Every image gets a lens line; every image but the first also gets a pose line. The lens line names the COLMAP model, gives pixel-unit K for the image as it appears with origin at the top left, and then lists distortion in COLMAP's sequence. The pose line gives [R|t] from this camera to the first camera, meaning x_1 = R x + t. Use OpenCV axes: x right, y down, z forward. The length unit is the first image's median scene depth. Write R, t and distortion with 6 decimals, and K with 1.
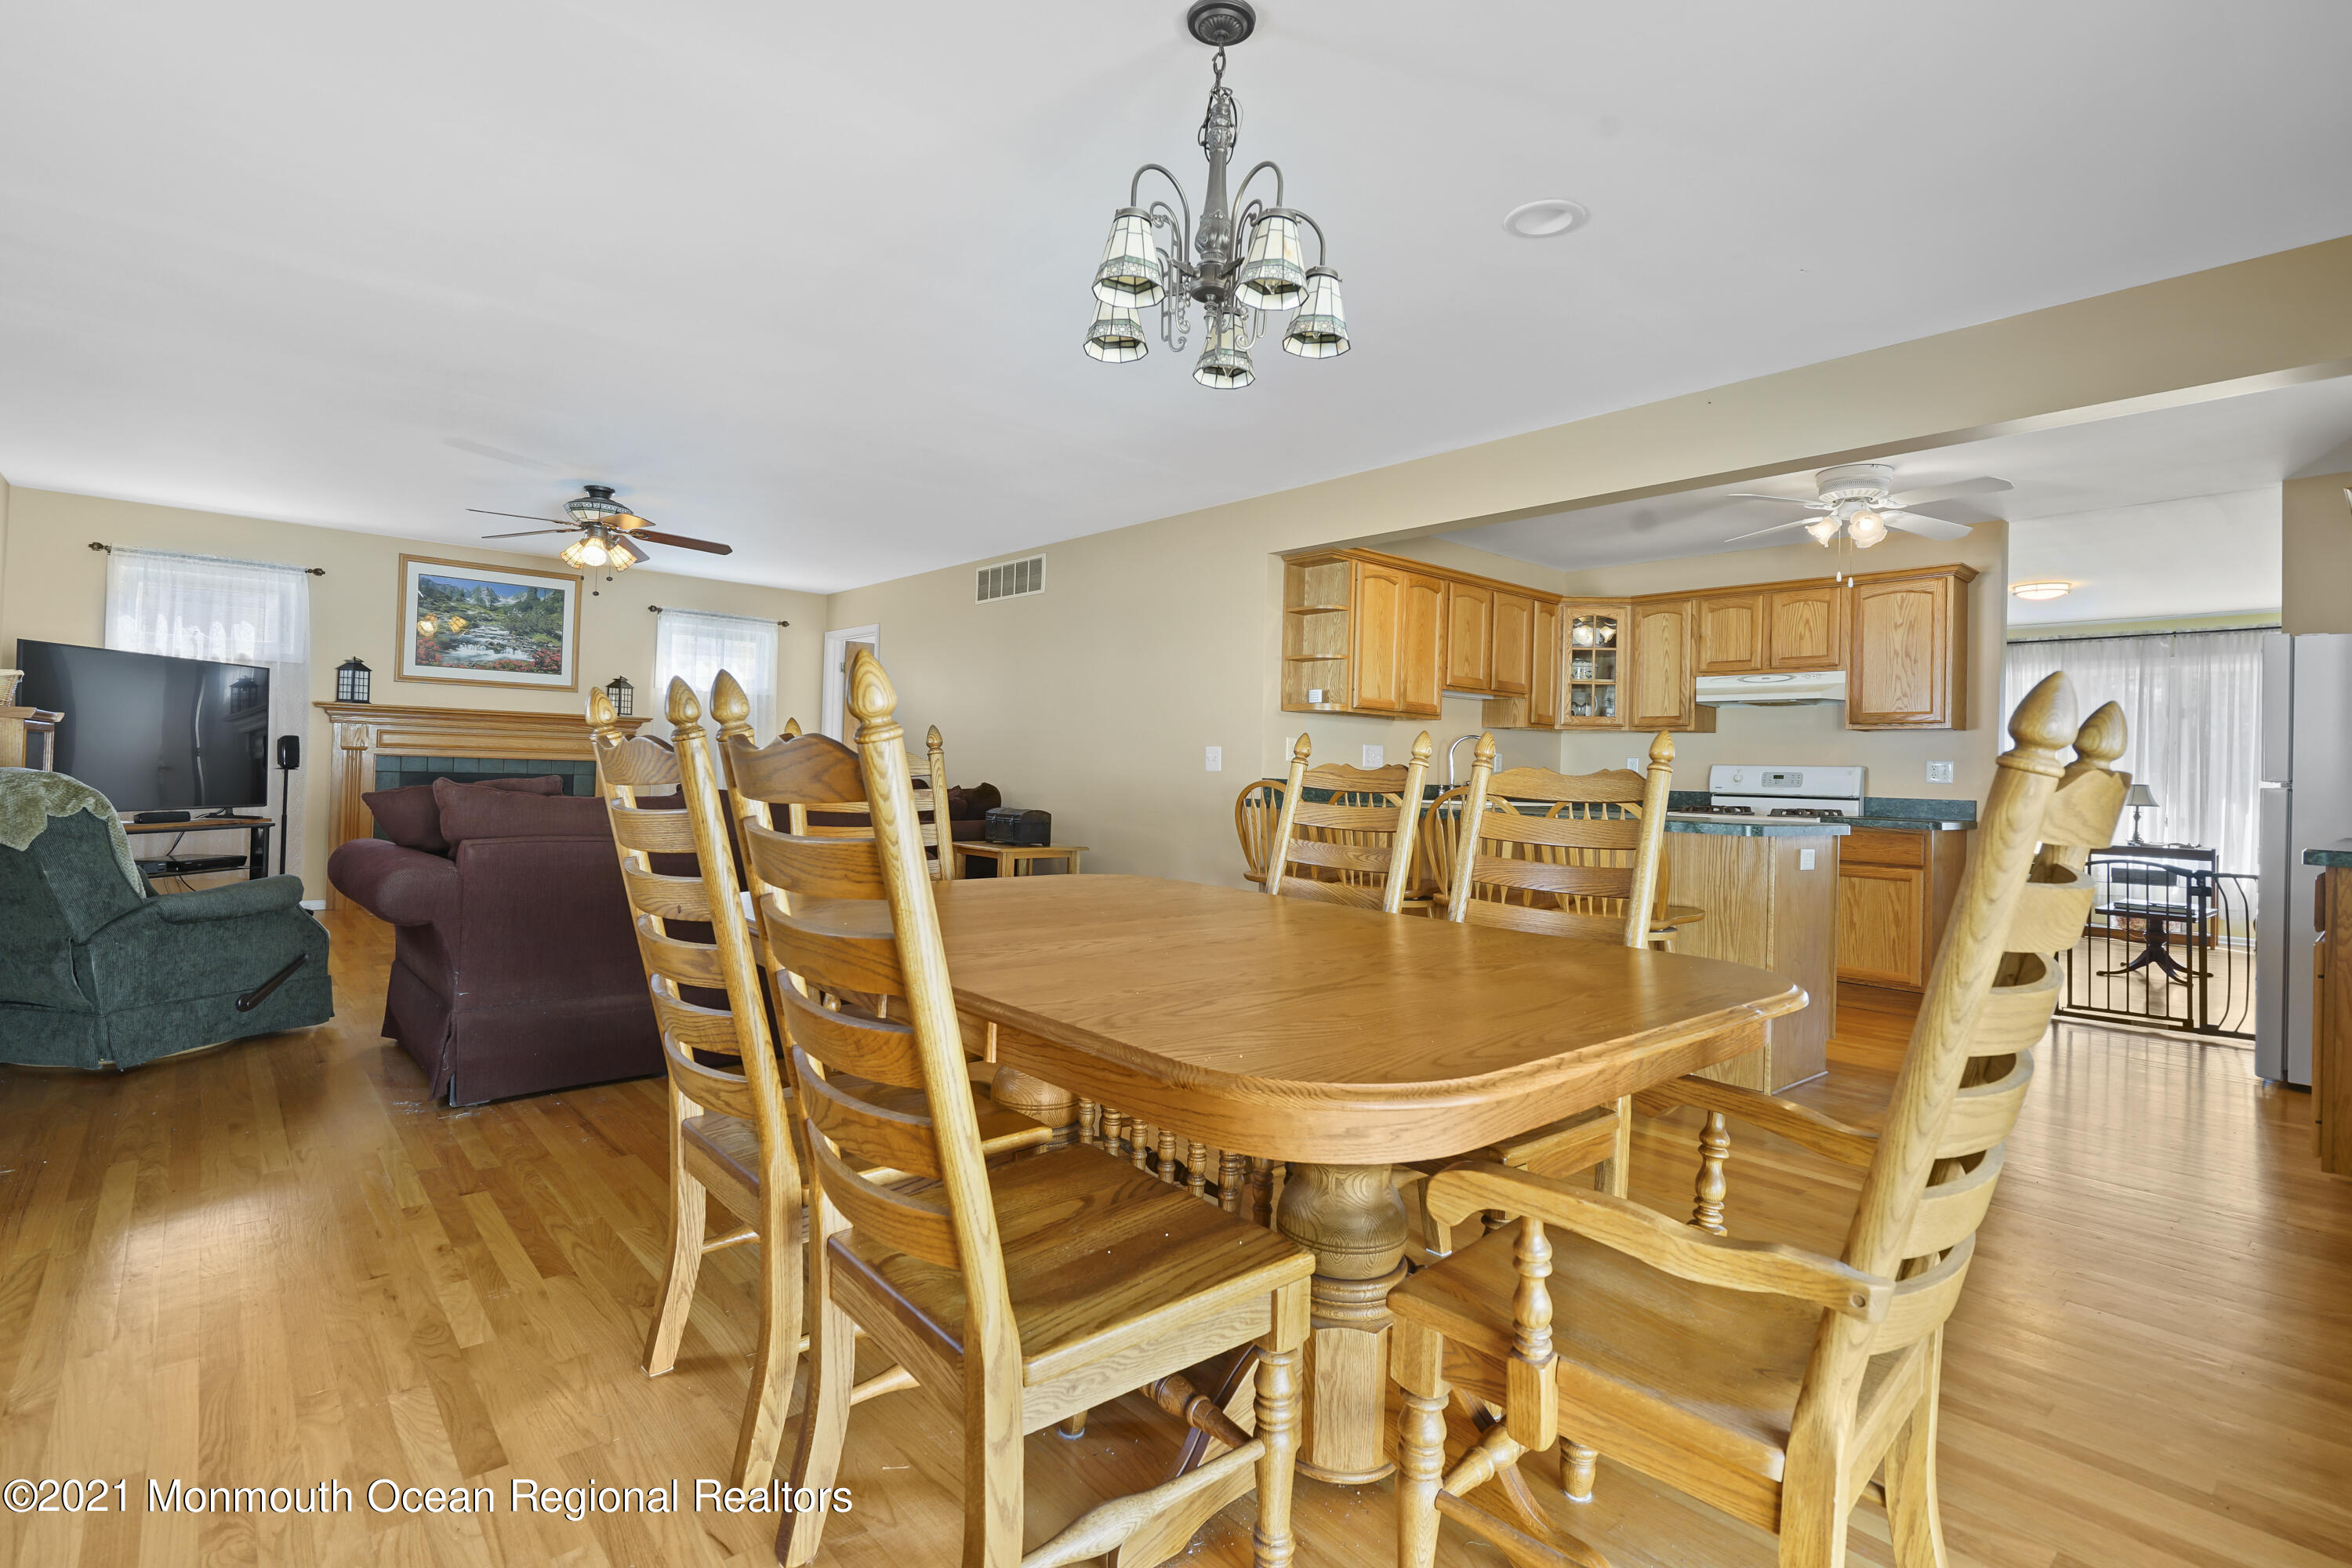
lens RADIAL K [[1100.6, 0, 1160.9], [0, 1100.6, 757.3], [0, 0, 1]] dist [-0.004912, -0.000898]
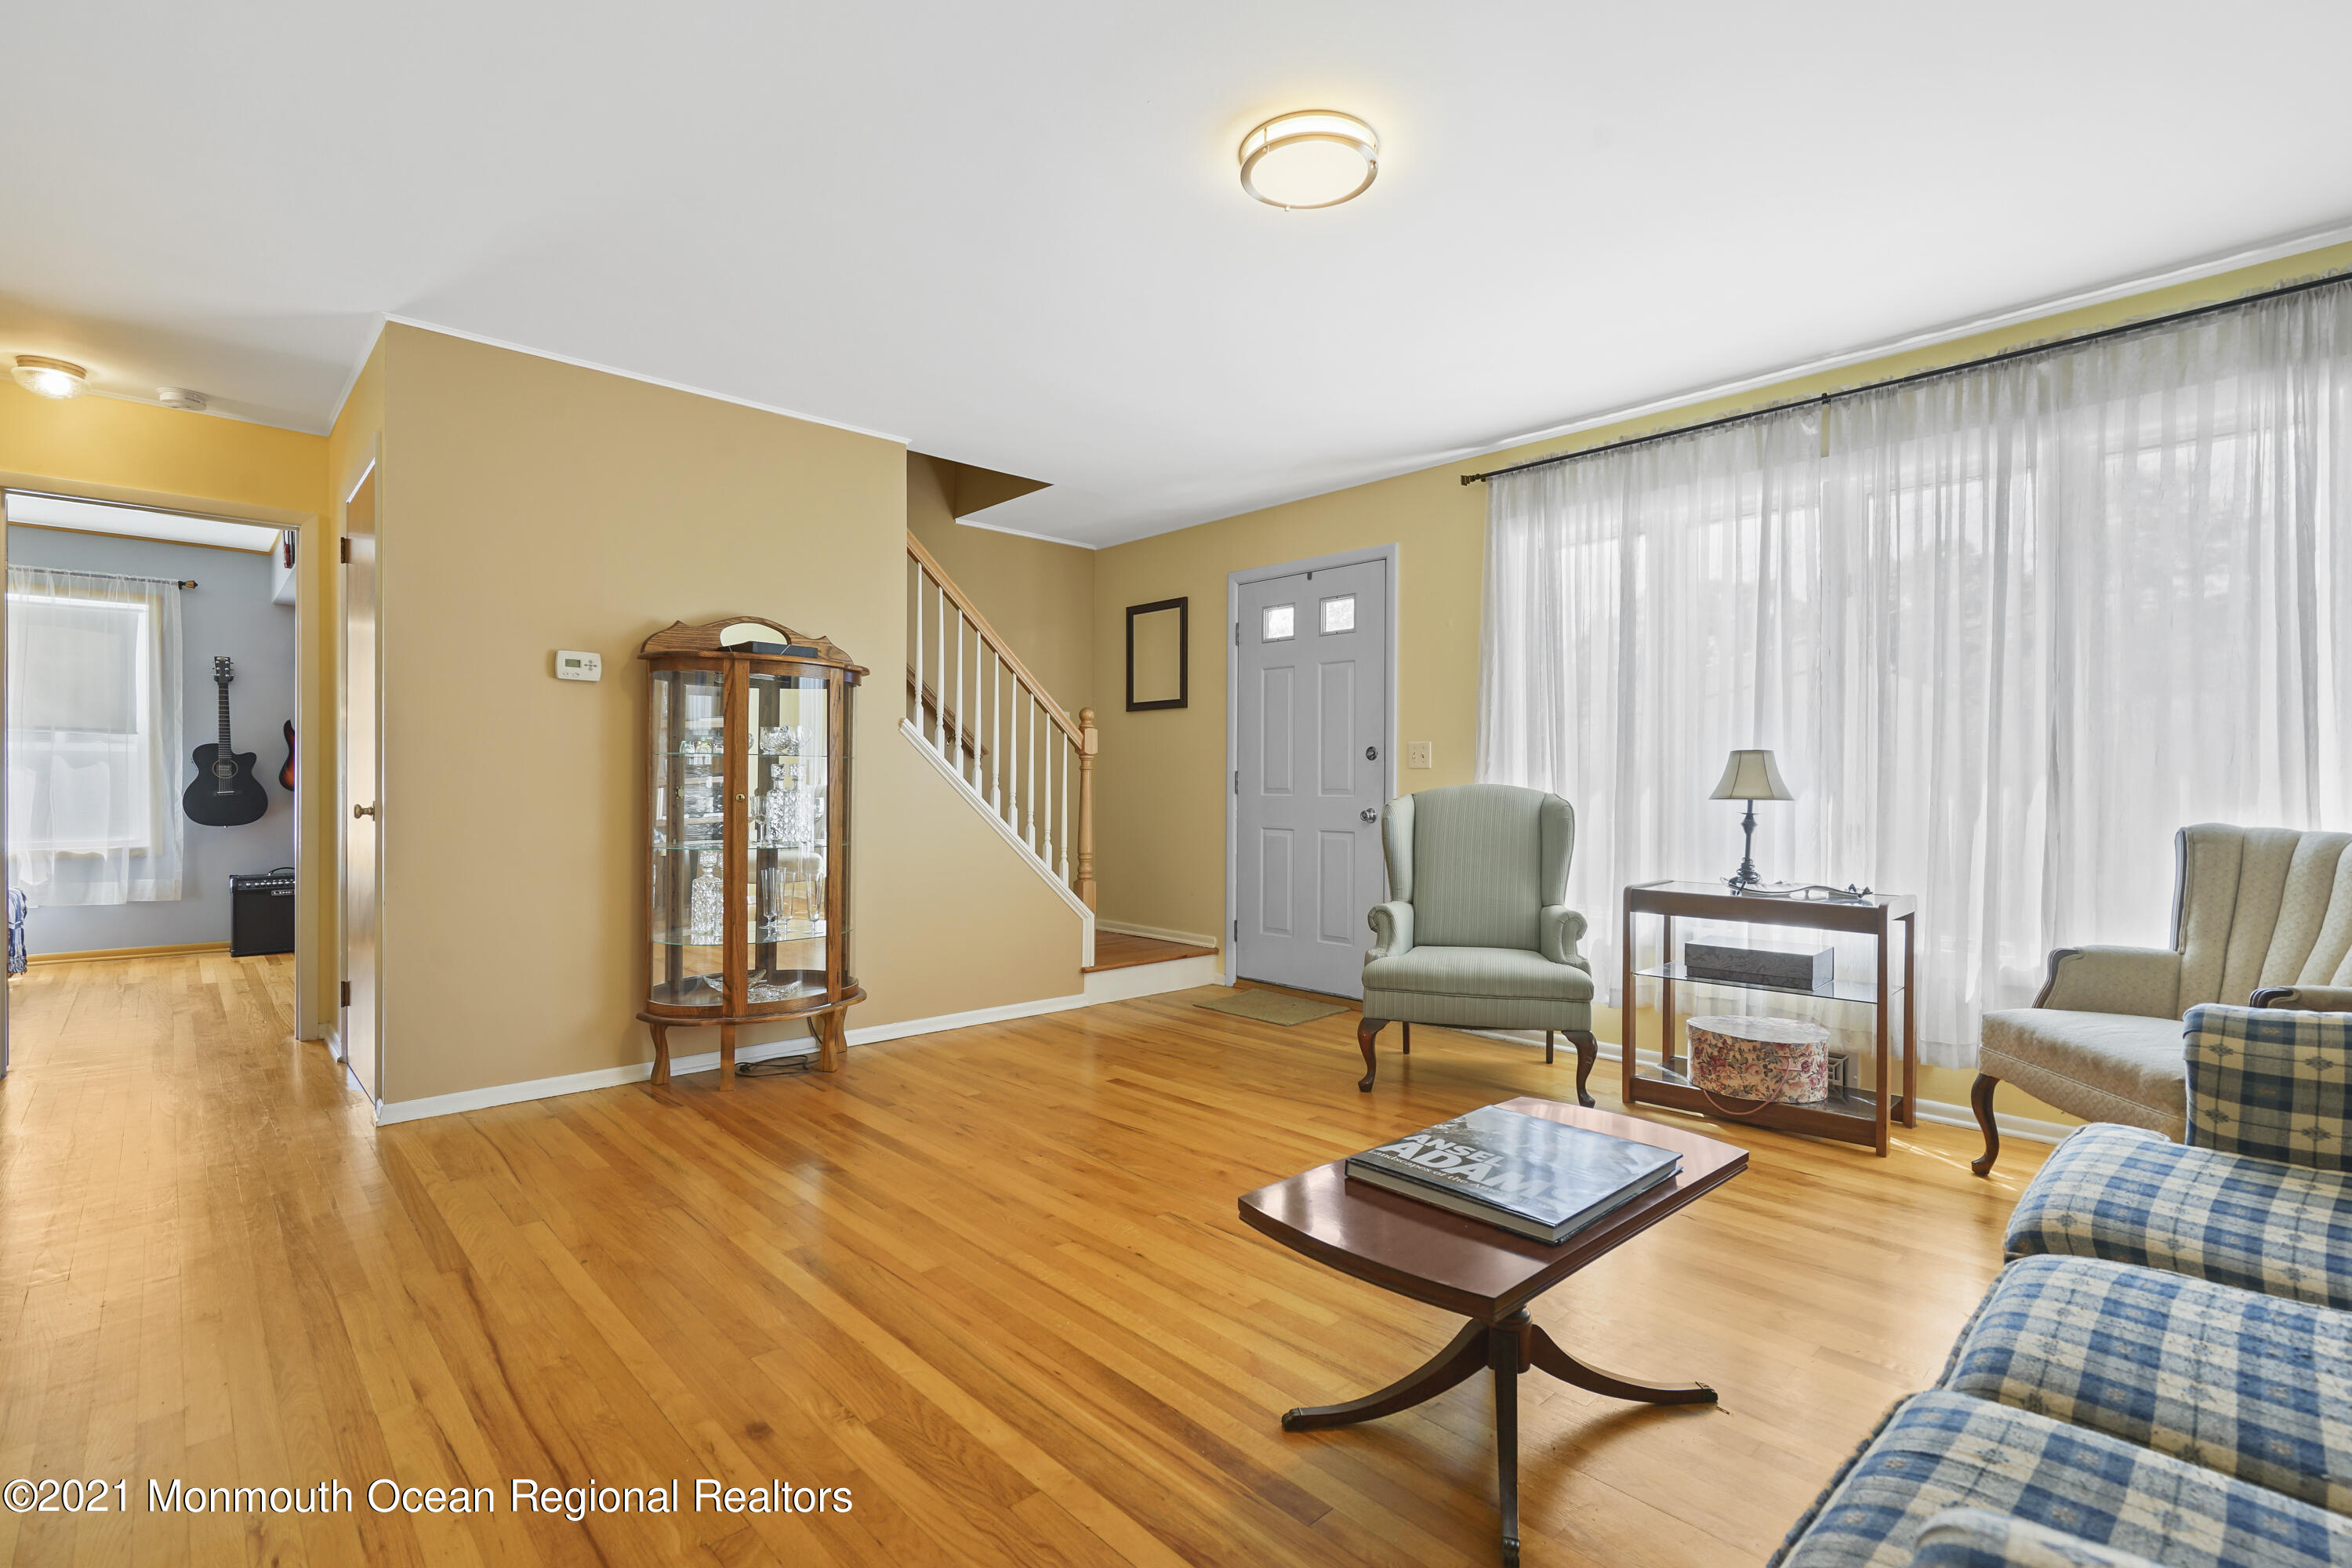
lens RADIAL K [[1083.3, 0, 1176.0], [0, 1083.3, 784.0], [0, 0, 1]] dist [-0.016014, 0.000359]
pose [[0.998845, -0.023857, 0.041719, 0.835075], [0.023224, 0.999609, 0.015594, 0.033921], [-0.042075, -0.014607, 0.999008, 0.753336]]
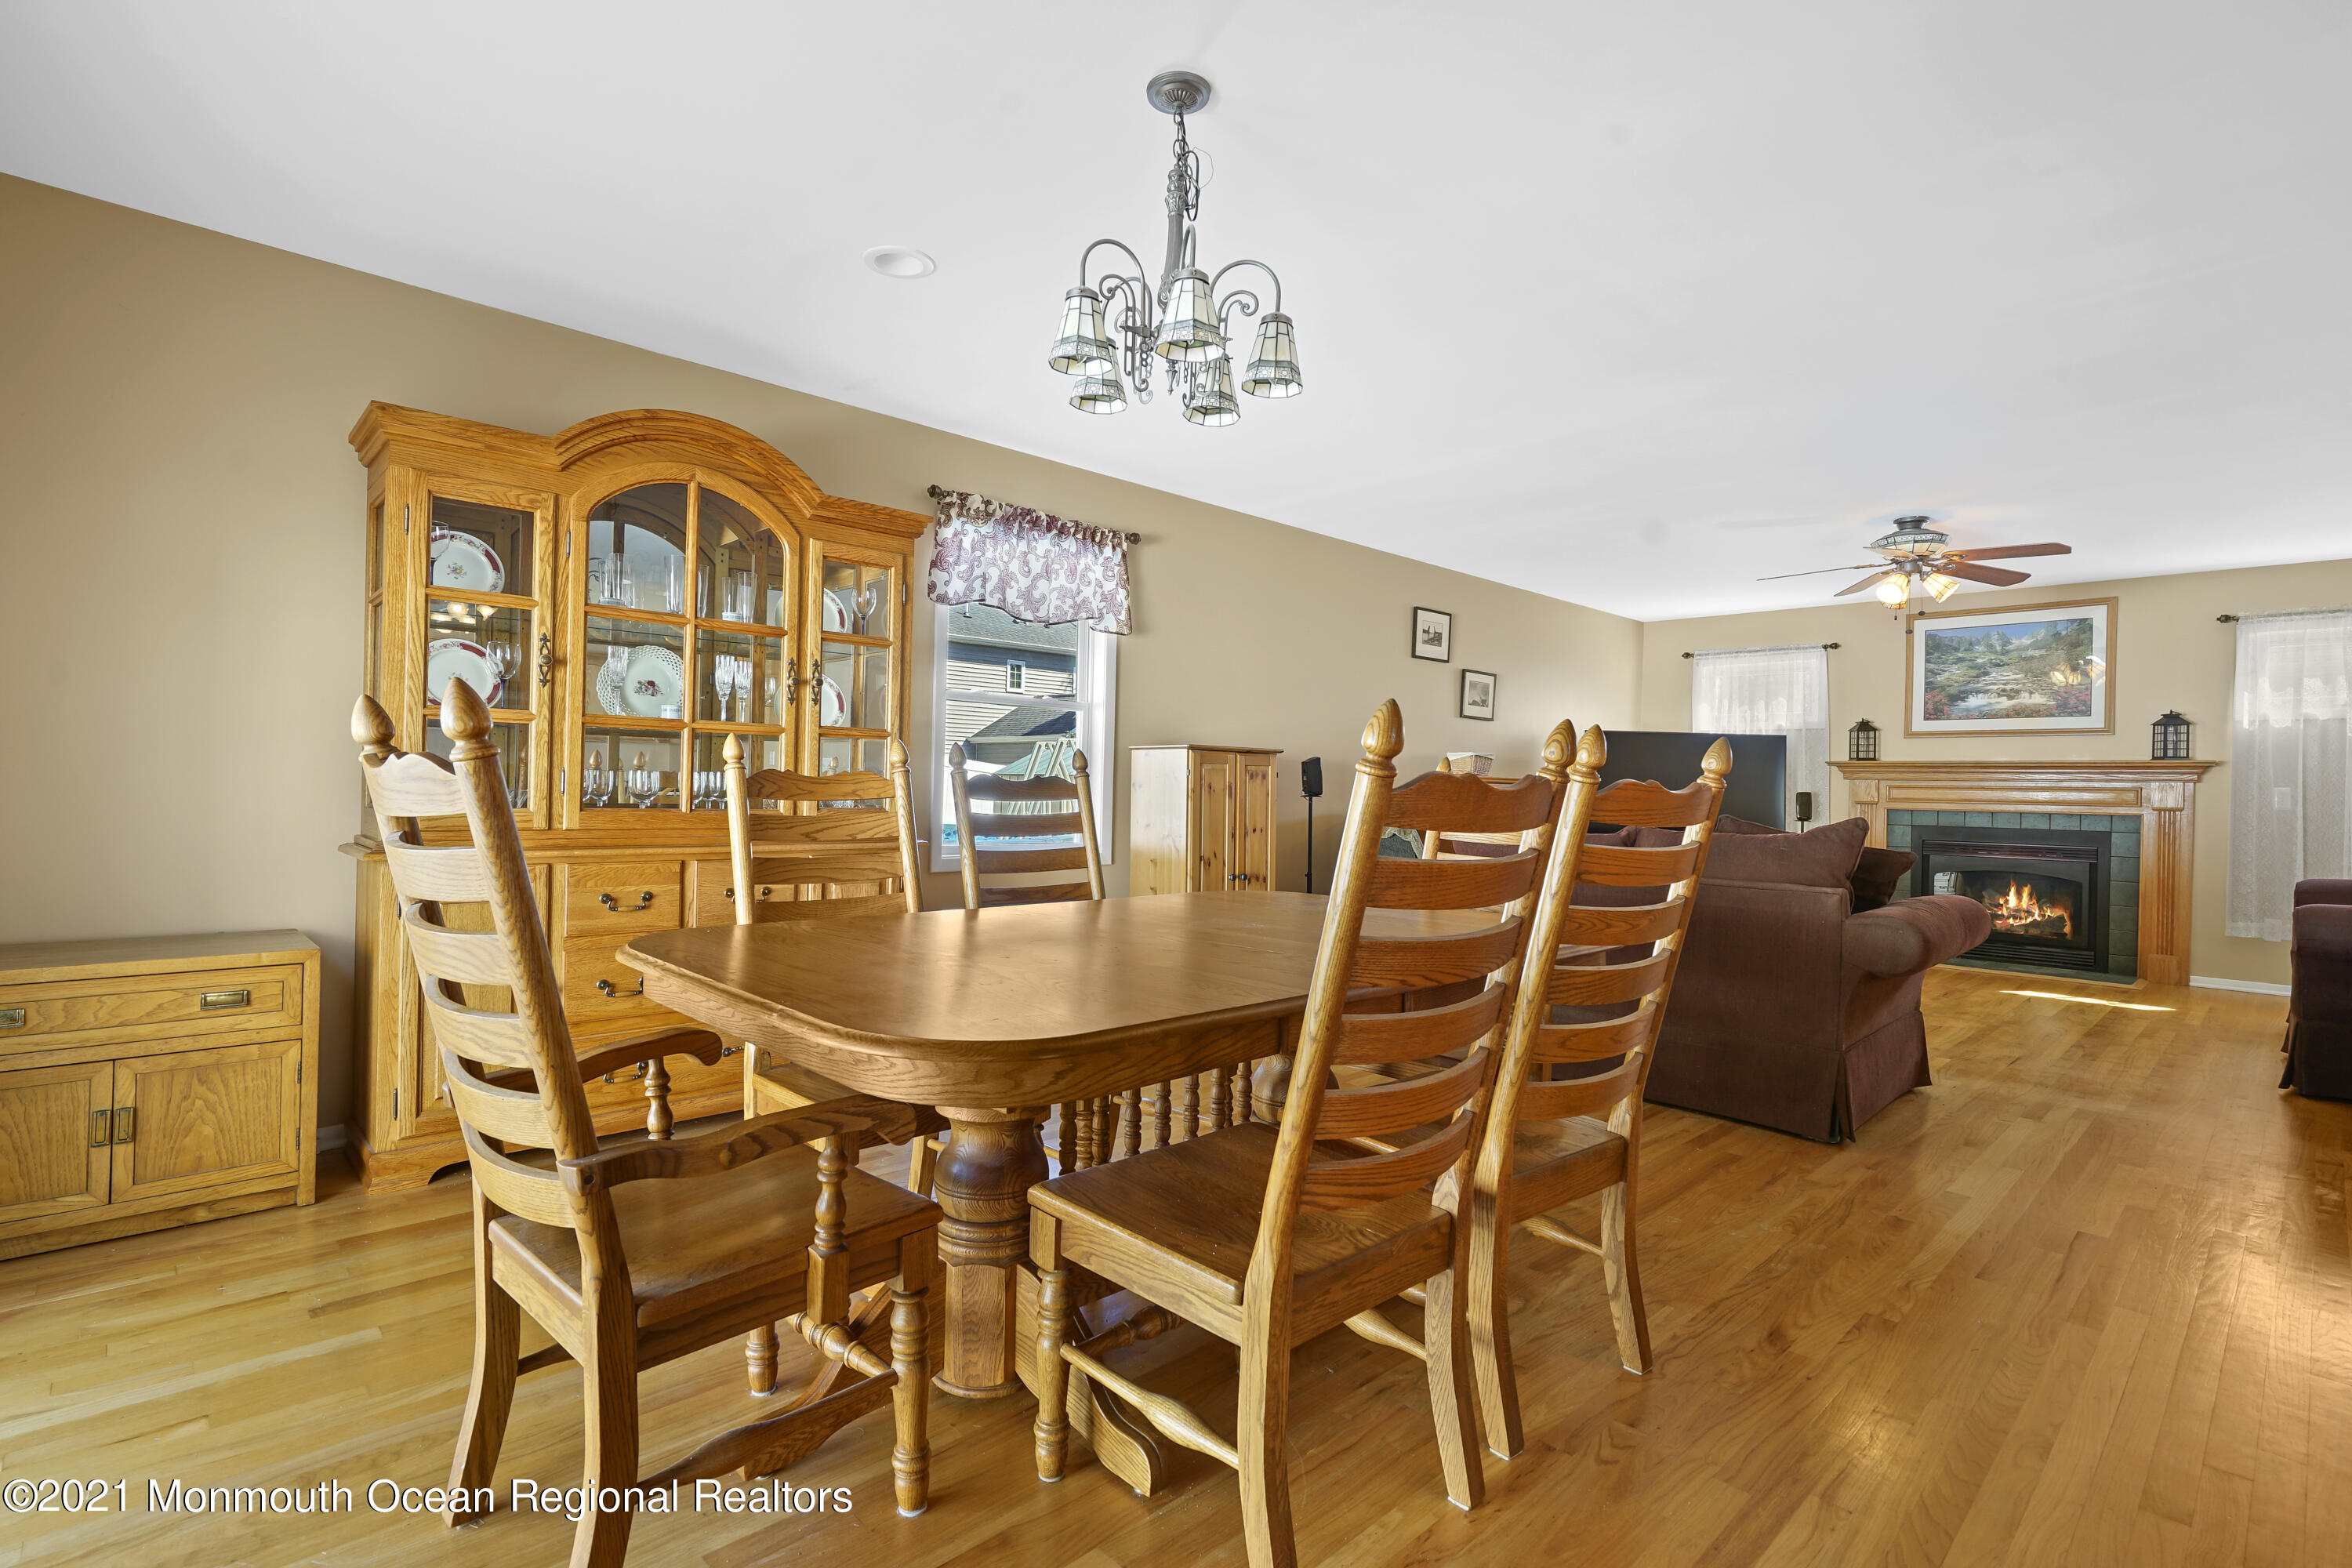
lens RADIAL K [[1104.6, 0, 1170.1], [0, 1104.6, 787.5], [0, 0, 1]] dist [-0.000393, -0.000274]
pose [[0.053058, -0.028136, -0.998195, 0.344887], [-0.007643, 0.999562, -0.028581, 0.013989], [0.998562, 0.009146, 0.052820, 0.288307]]
